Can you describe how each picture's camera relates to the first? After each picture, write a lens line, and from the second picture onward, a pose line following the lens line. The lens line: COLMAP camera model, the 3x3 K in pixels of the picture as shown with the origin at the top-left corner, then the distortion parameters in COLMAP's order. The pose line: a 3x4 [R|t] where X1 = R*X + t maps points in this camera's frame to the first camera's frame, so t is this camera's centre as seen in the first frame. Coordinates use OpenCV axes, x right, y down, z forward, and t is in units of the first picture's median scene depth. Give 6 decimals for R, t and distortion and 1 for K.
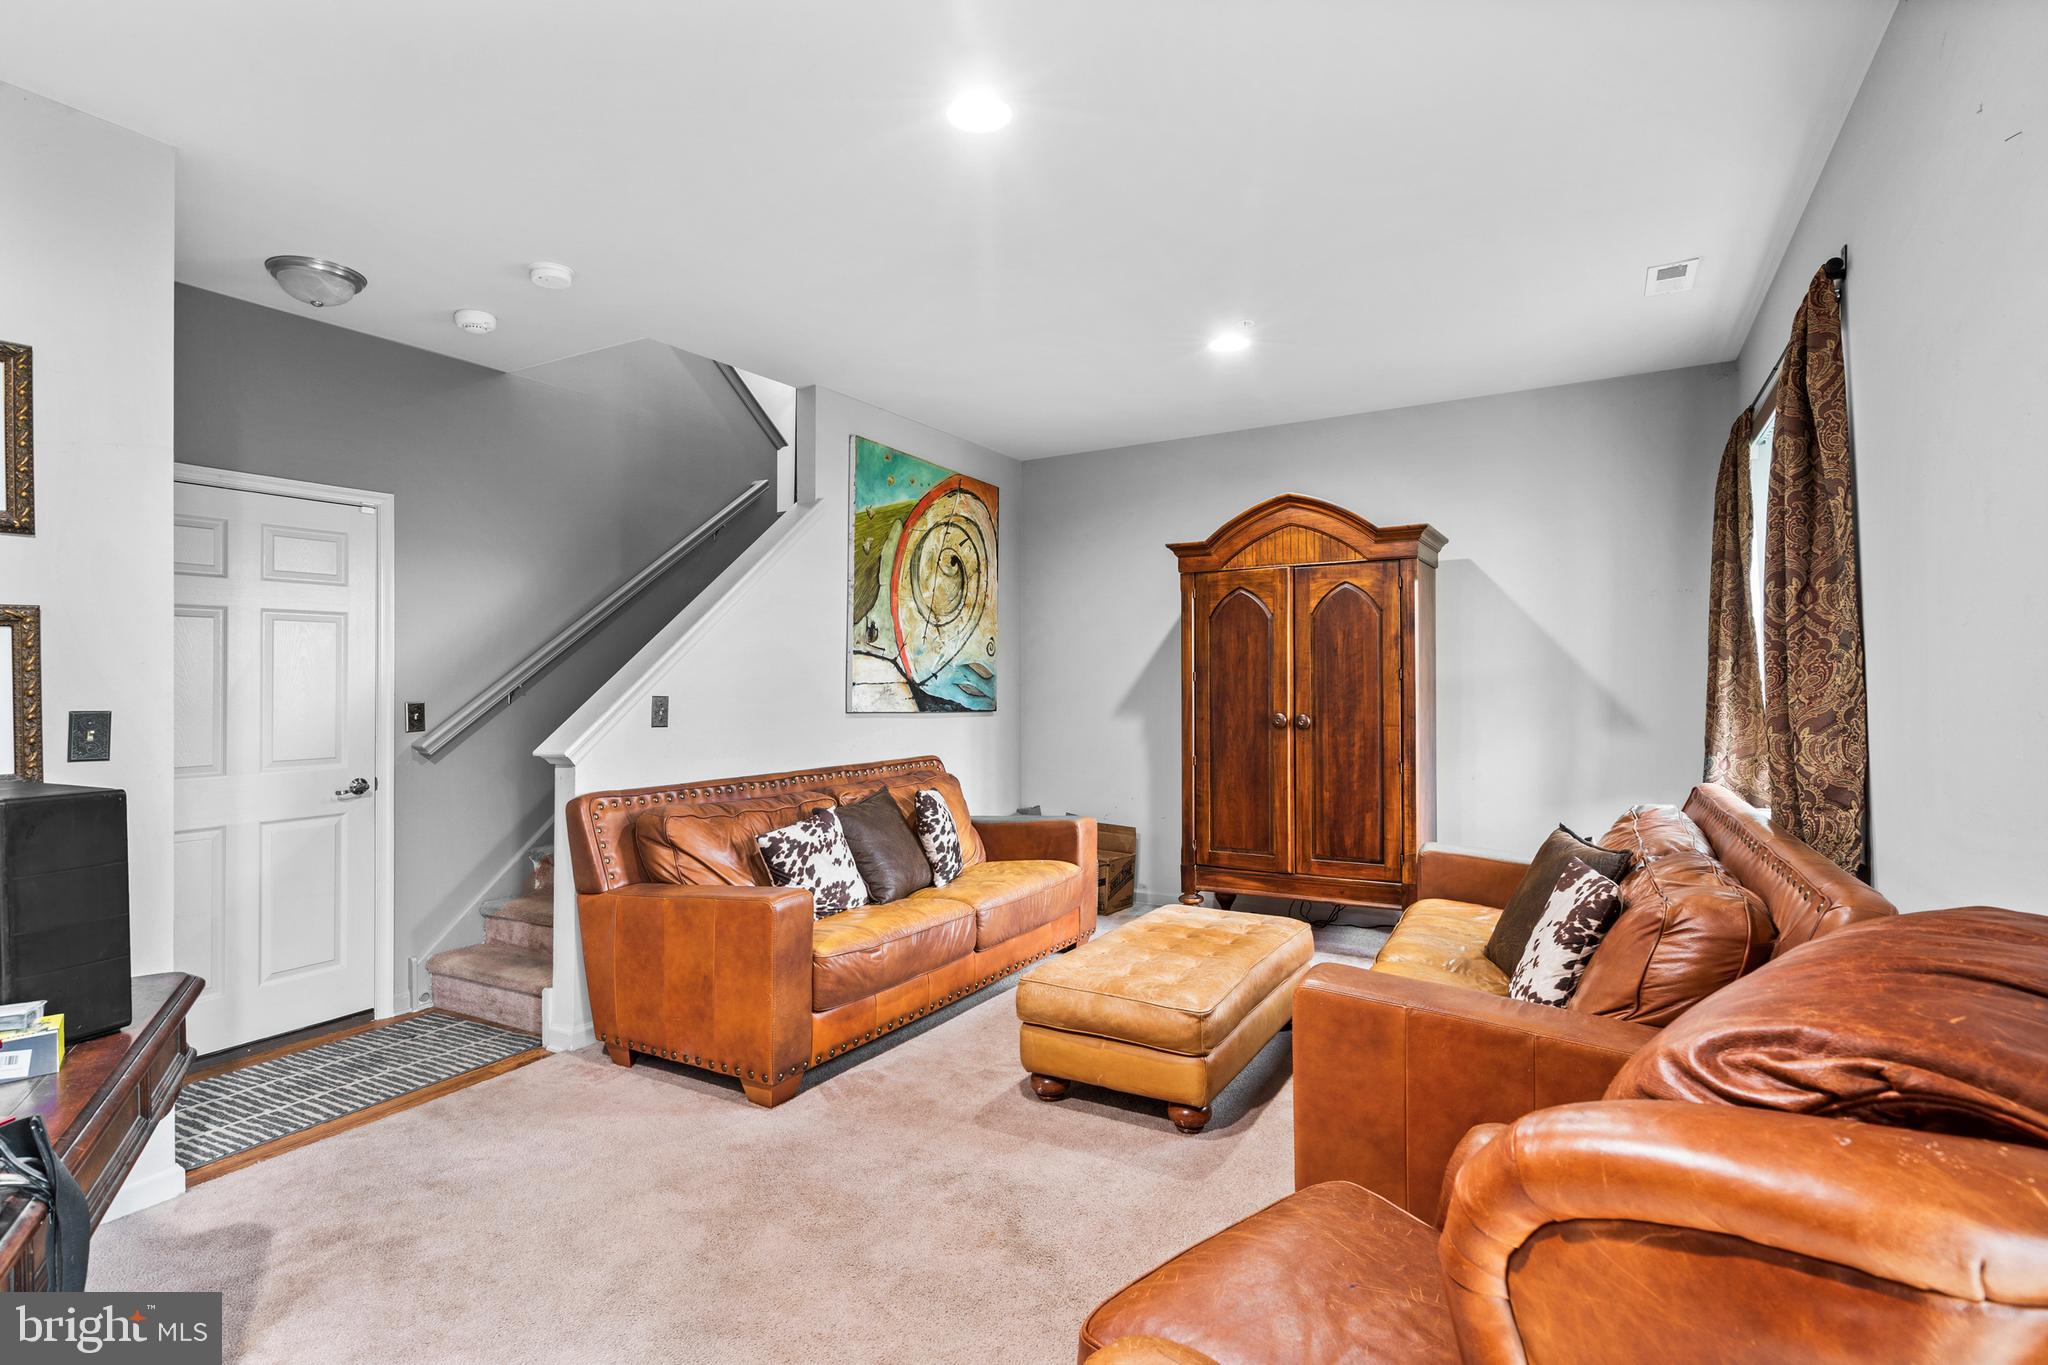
lens RADIAL K [[1017.0, 0, 1024.0], [0, 1017.0, 682.5], [0, 0, 1]] dist [-0.002287, -0.000129]
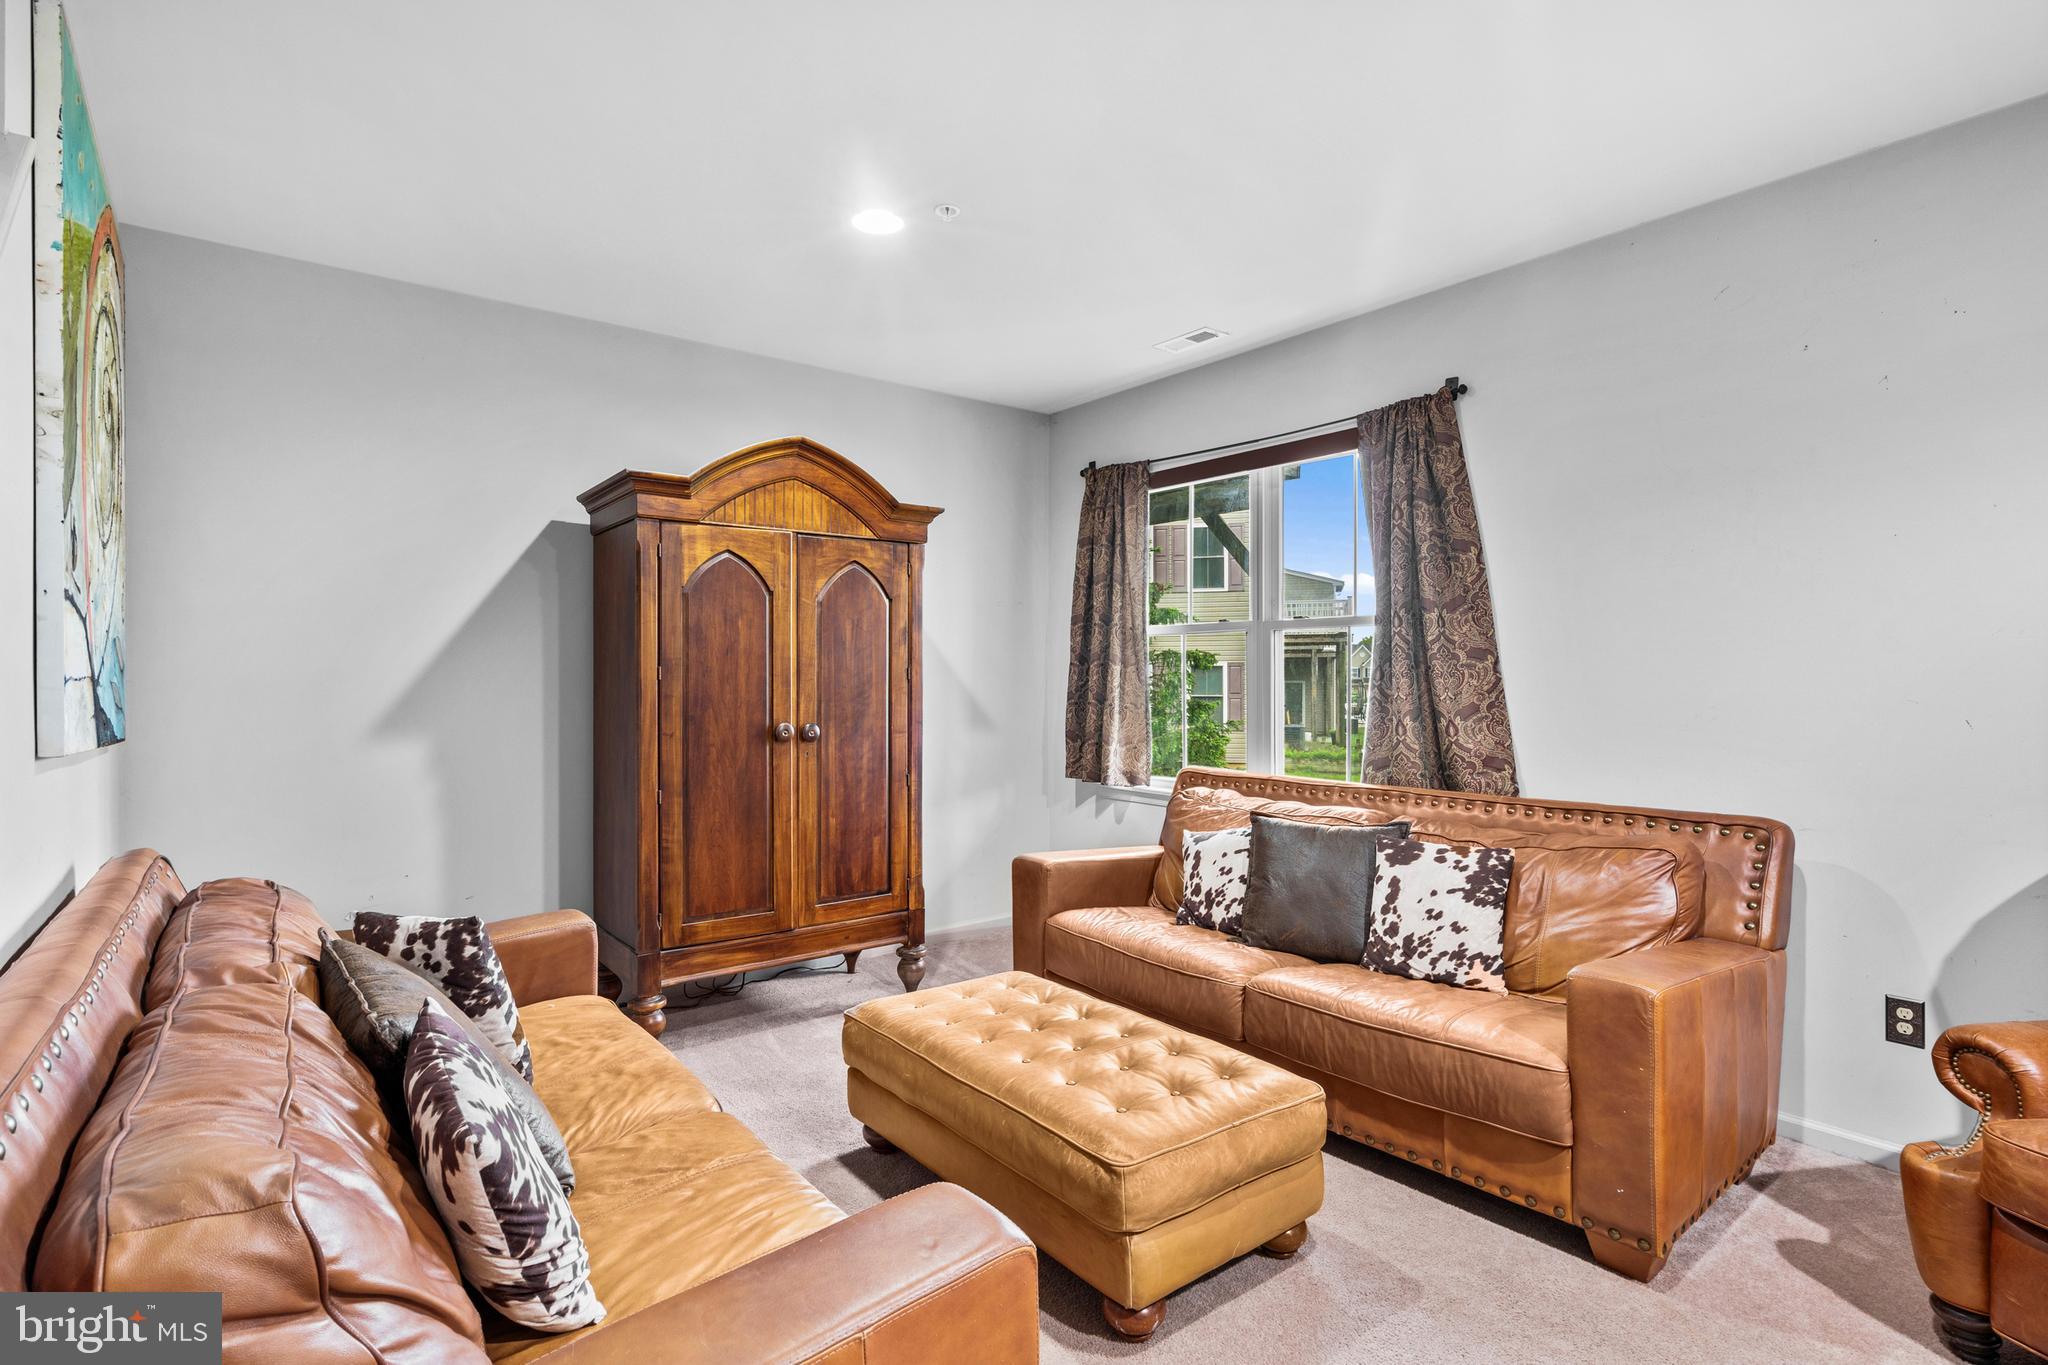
lens RADIAL K [[1017.0, 0, 1024.0], [0, 1017.0, 682.5], [0, 0, 1]] dist [-0.002287, -0.000129]
pose [[0.366097, 0.004725, 0.930565, -0.399853], [-0.002137, 0.999989, -0.004237, 0.003051], [-0.930574, -0.000437, 0.366103, 0.562233]]
